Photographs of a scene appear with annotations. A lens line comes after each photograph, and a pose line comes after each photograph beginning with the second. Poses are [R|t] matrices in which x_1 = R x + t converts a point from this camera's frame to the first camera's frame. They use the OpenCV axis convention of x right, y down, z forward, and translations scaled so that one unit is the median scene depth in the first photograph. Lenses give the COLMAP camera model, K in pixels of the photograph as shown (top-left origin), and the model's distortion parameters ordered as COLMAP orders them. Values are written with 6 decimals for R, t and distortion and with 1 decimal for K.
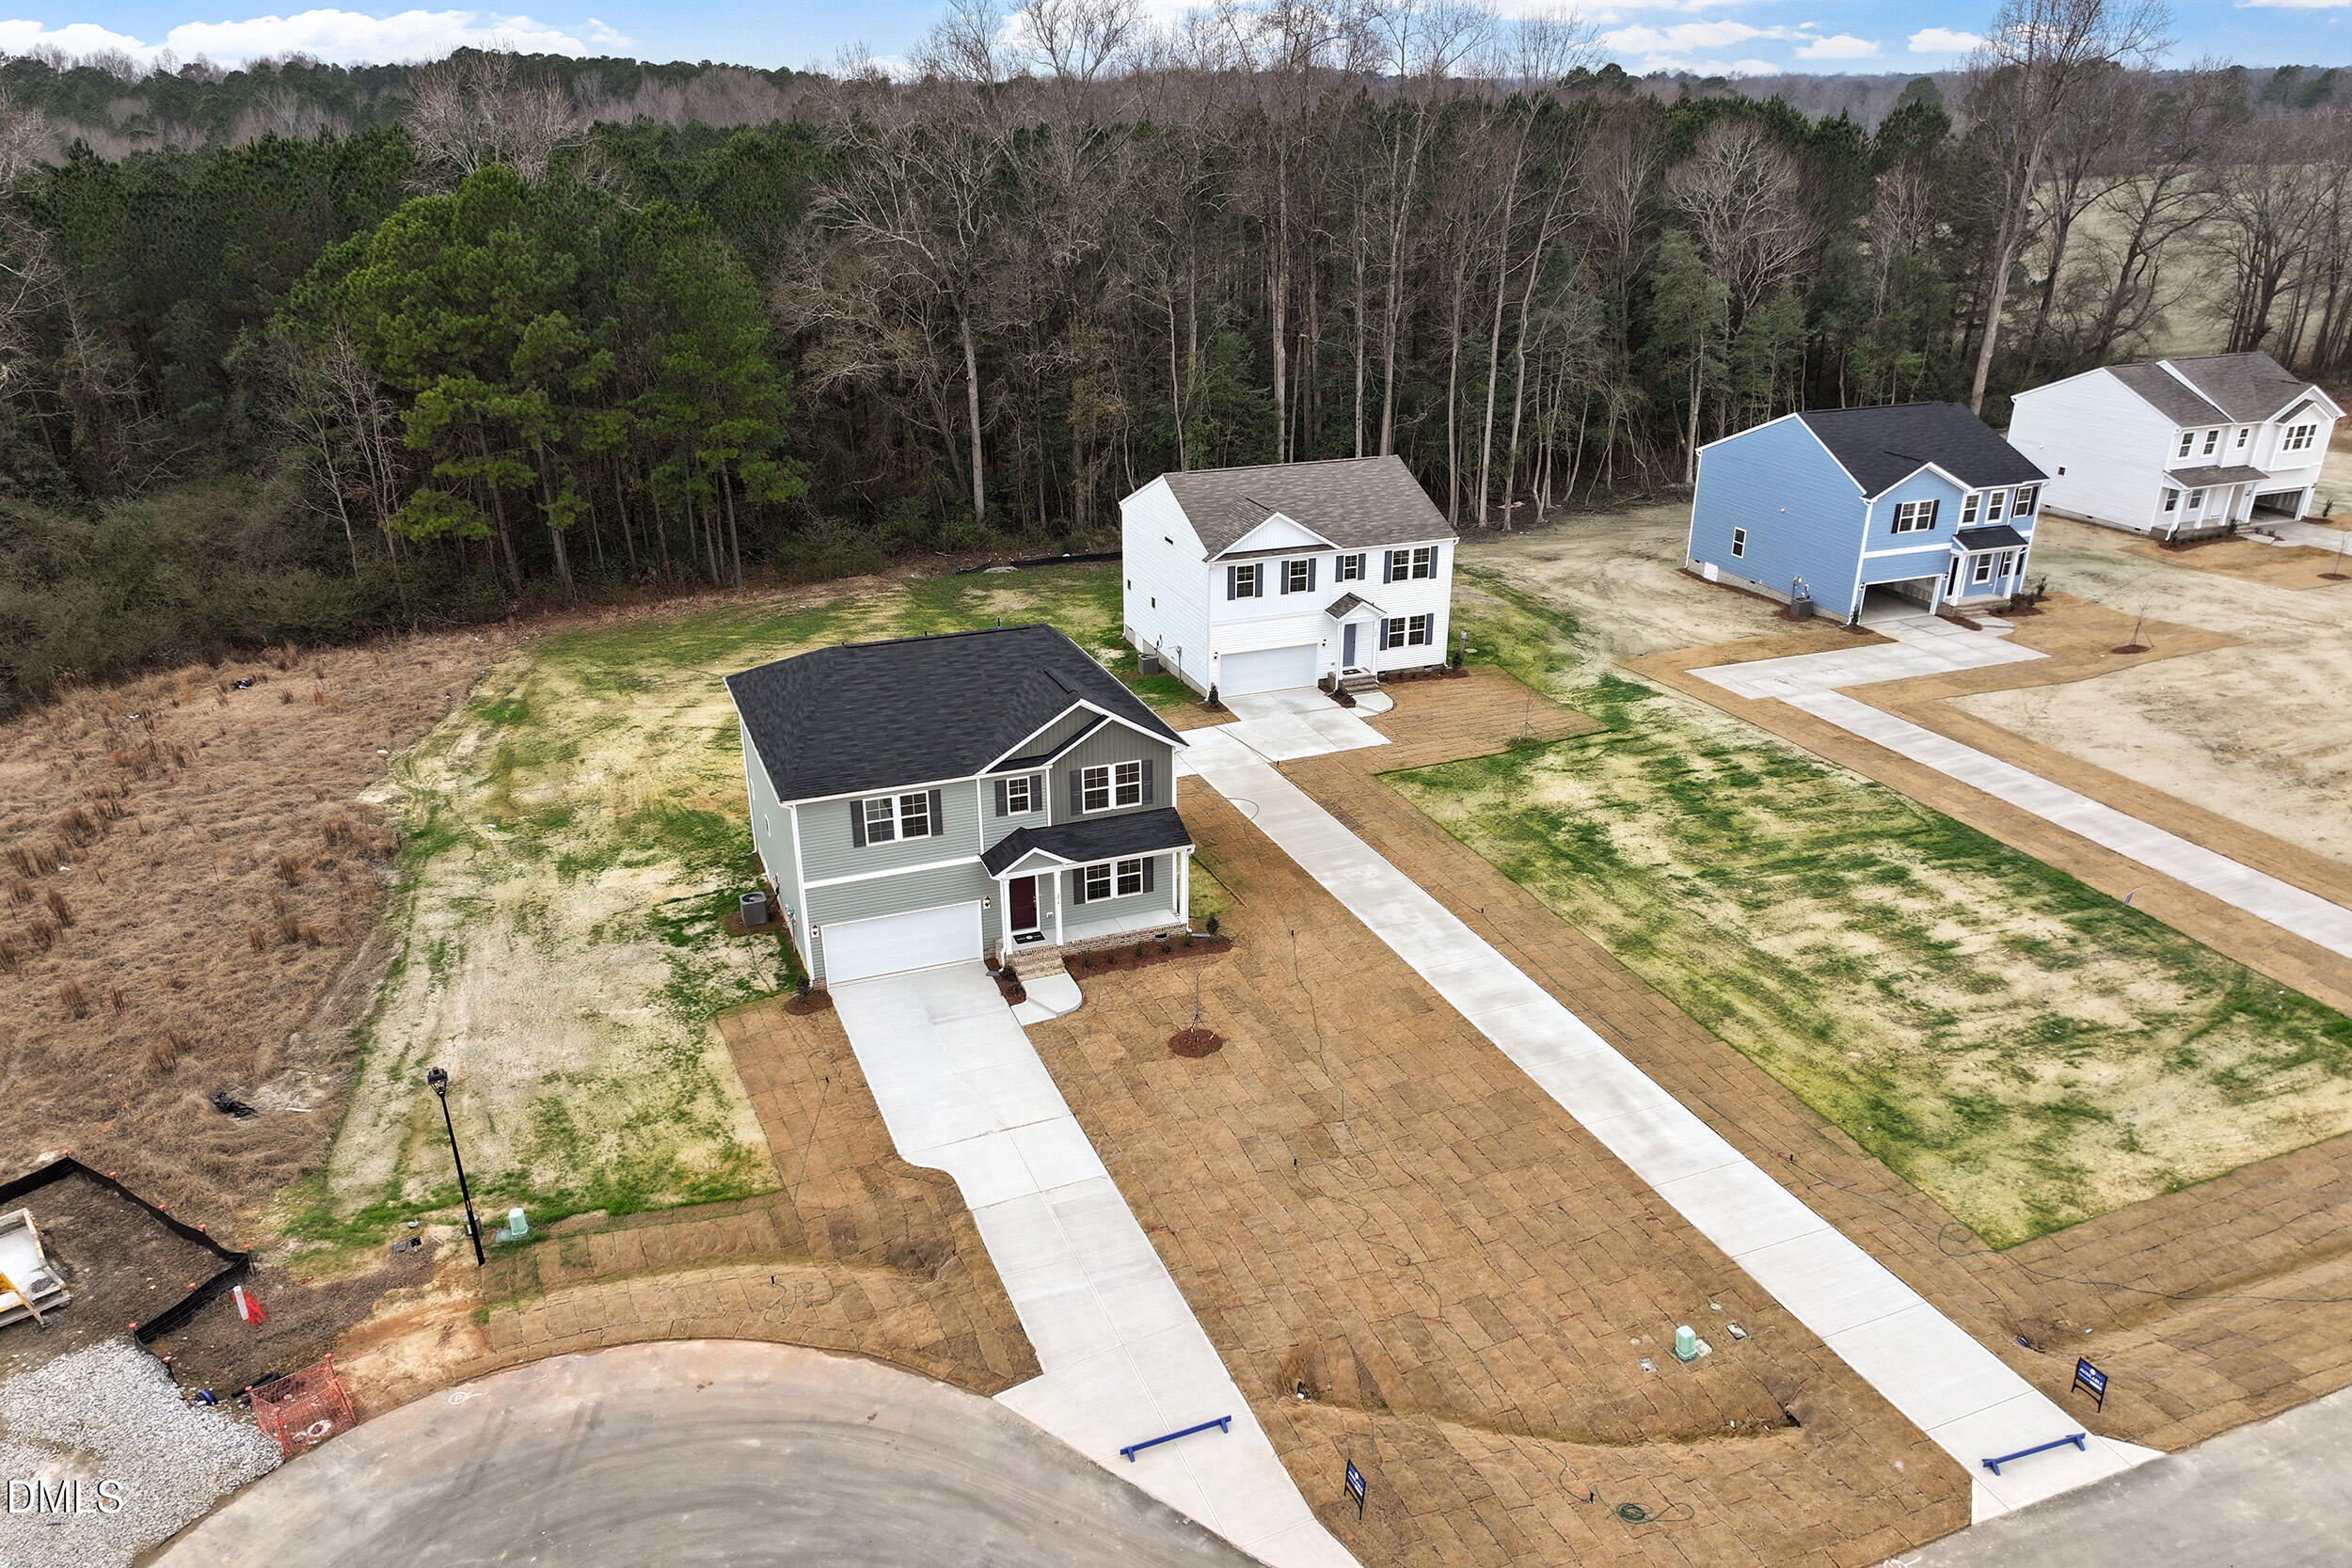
lens RADIAL K [[1666.7, 0, 1186.6], [0, 1666.7, 858.7], [0, 0, 1]] dist [-0.000482, 0.022264]
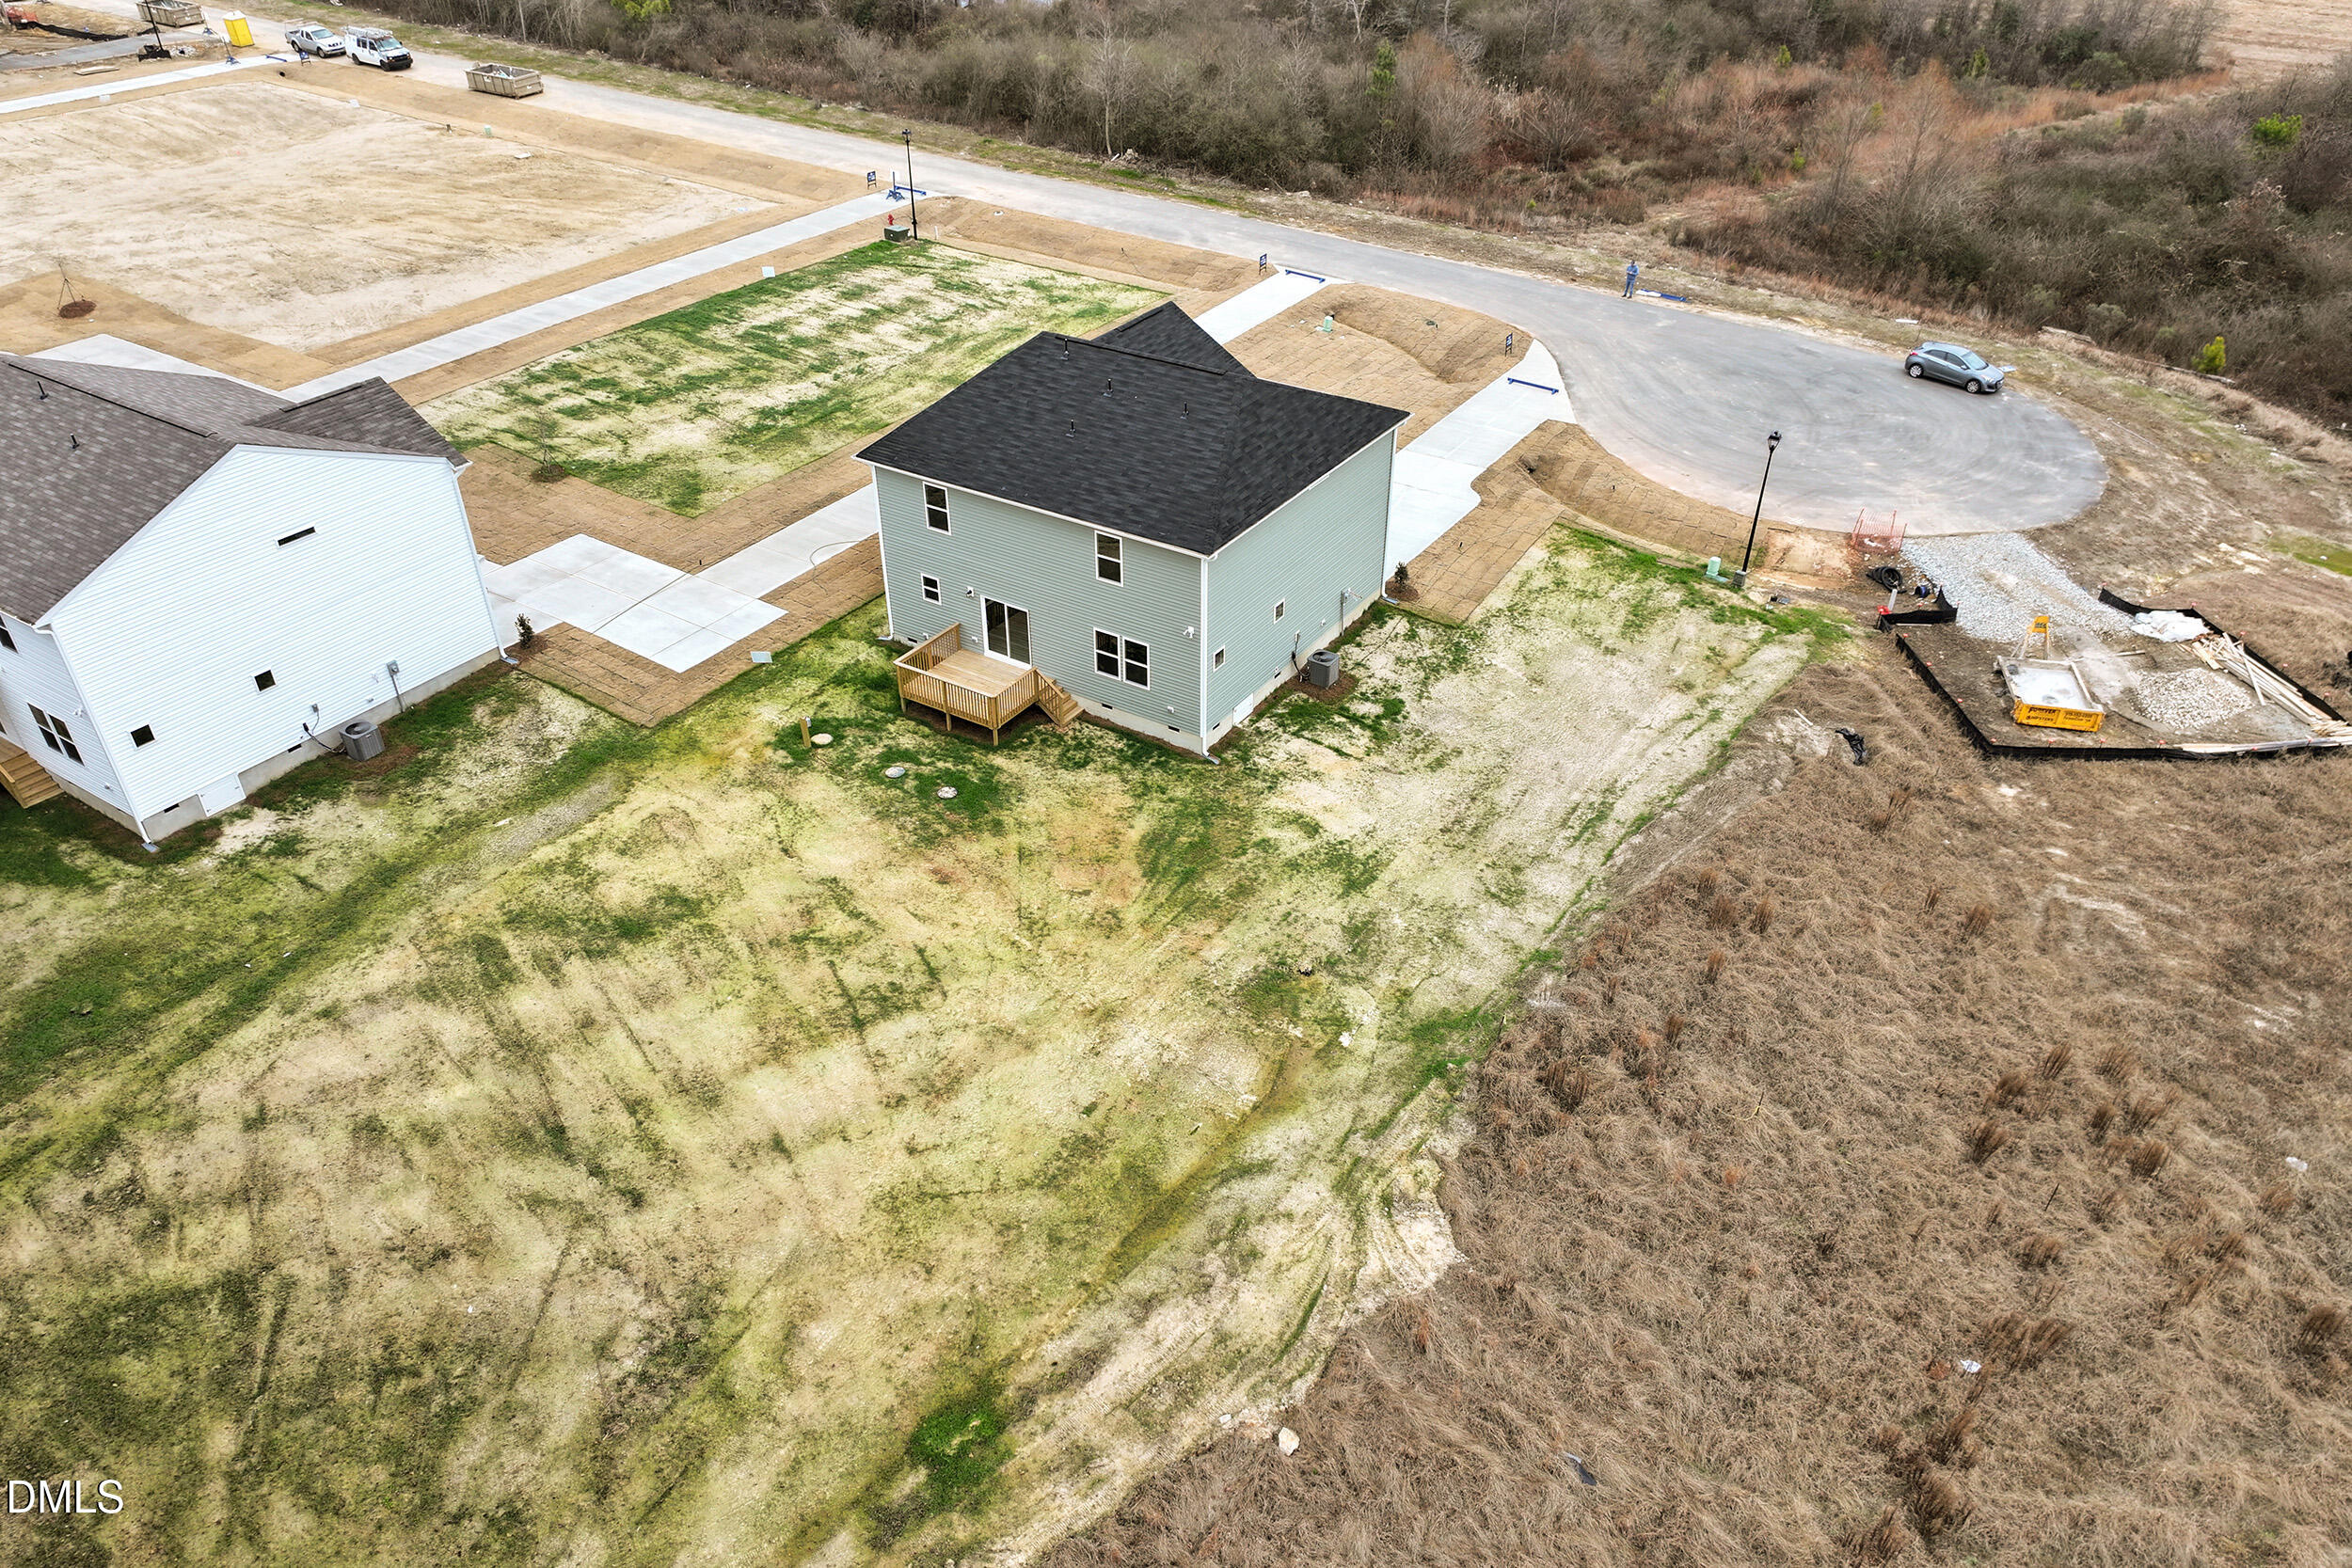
lens RADIAL K [[1635.9, 0, 1186.3], [0, 1635.9, 868.0], [0, 0, 1]] dist [0.001076, 0.005698]
pose [[-0.586039, -0.481932, 0.651383, -0.743649], [0.335674, 0.587273, 0.736500, -0.520721], [-0.737483, 0.650271, -0.182393, 1.109977]]
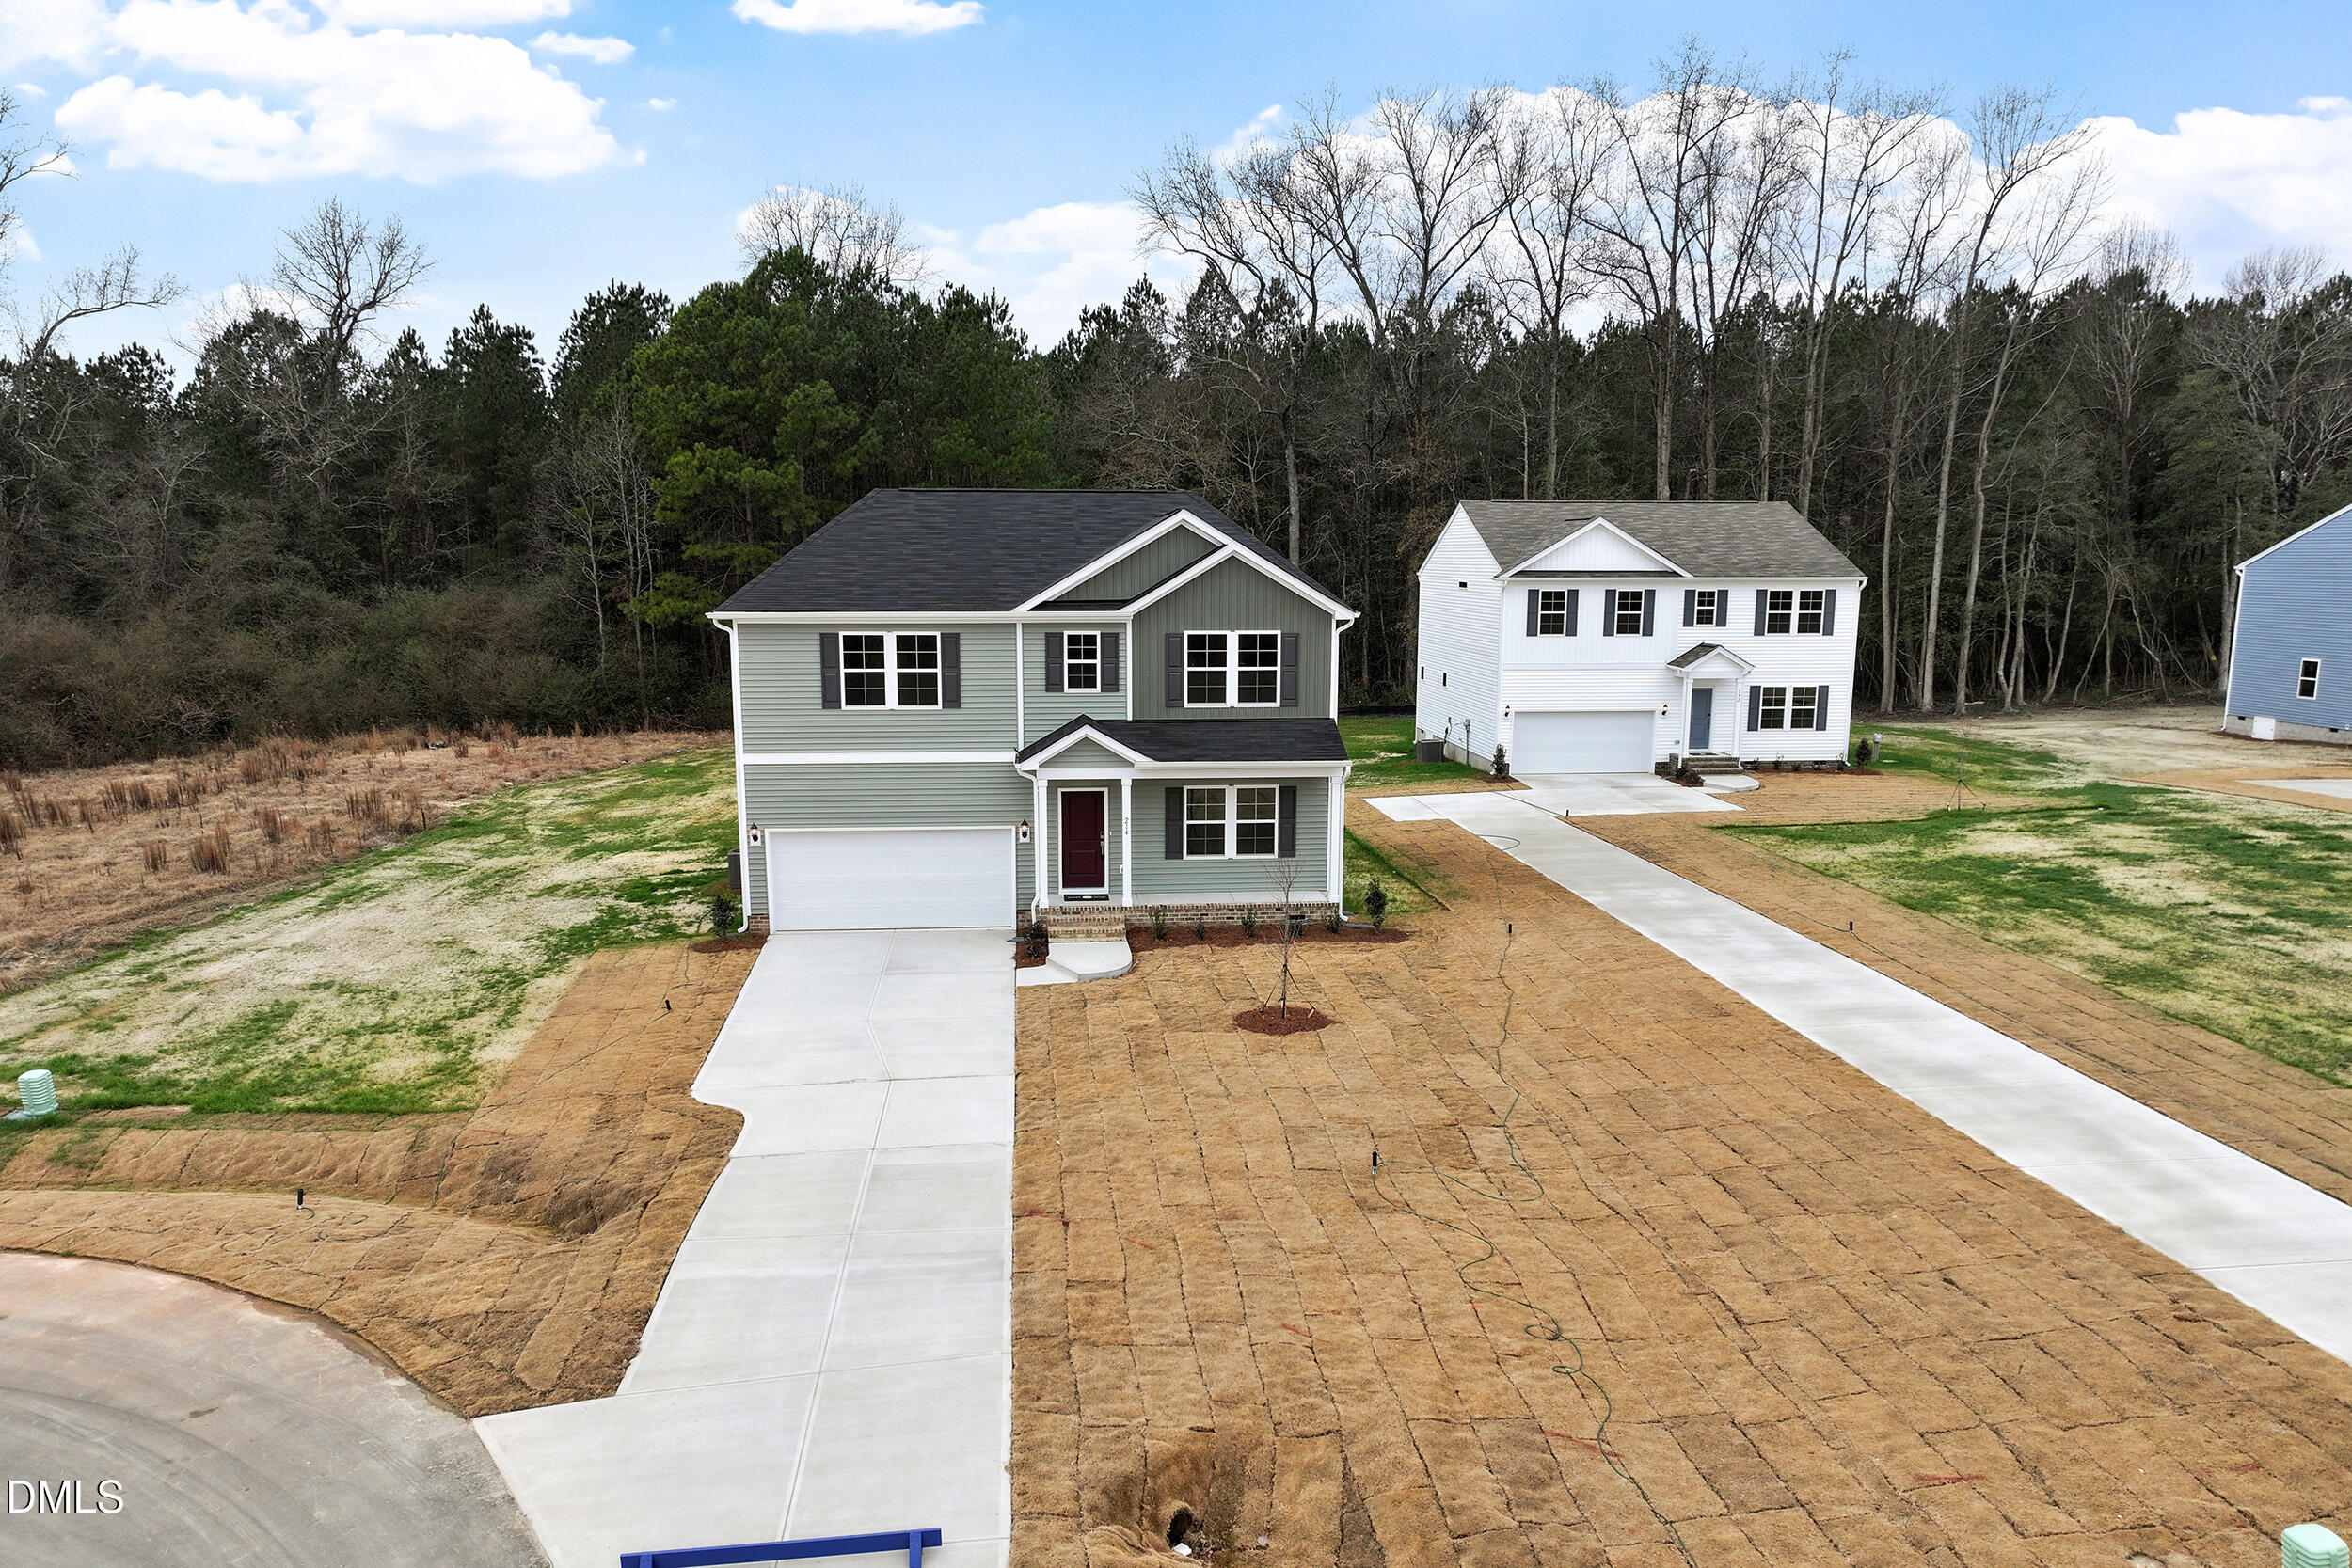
lens RADIAL K [[1660.5, 0, 1182.3], [0, 1660.5, 861.3], [0, 0, 1]] dist [0.003519, 0.004153]
pose [[0.961682, 0.052302, -0.269133, 0.090938], [-0.115858, 0.967206, -0.226031, 0.141139], [0.248485, 0.248551, 0.936204, 0.330954]]
